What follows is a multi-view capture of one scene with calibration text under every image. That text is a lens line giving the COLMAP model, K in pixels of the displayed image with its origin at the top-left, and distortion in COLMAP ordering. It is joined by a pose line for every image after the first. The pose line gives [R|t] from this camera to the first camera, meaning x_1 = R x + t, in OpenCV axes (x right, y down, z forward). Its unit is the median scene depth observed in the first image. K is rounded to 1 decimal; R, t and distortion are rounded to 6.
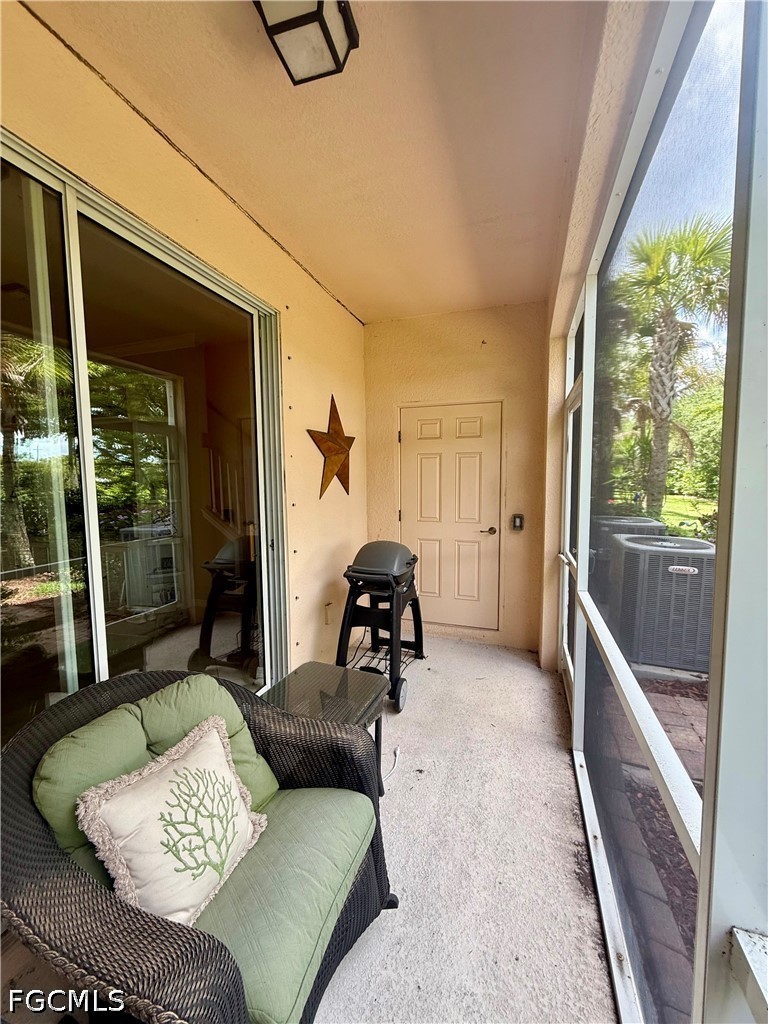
lens RADIAL K [[414.4, 0, 383.8], [0, 414.4, 513.1], [0, 0, 1]] dist [-0.000645, -0.000155]
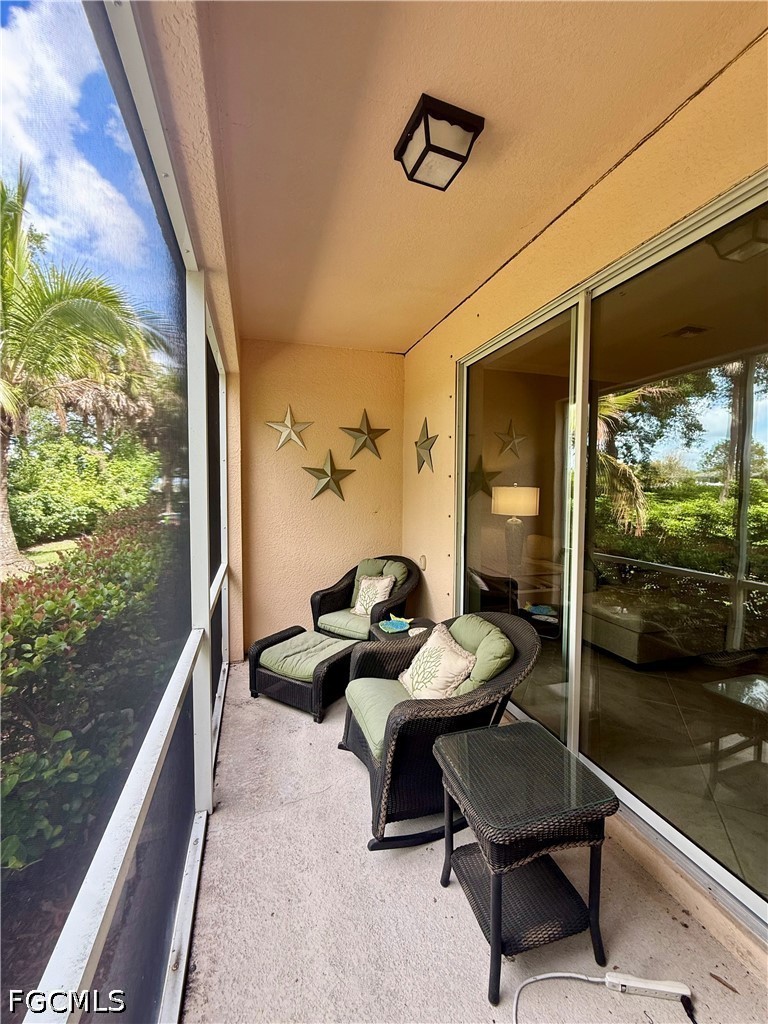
lens RADIAL K [[414.4, 0, 381.5], [0, 414.4, 511.5], [0, 0, 1]] dist [-0.000645, -0.000155]
pose [[-0.809911, 0.035894, -0.585454, 0.660827], [-0.045248, 0.991328, 0.123374, -0.180158], [0.584805, 0.126413, -0.801263, 1.820524]]
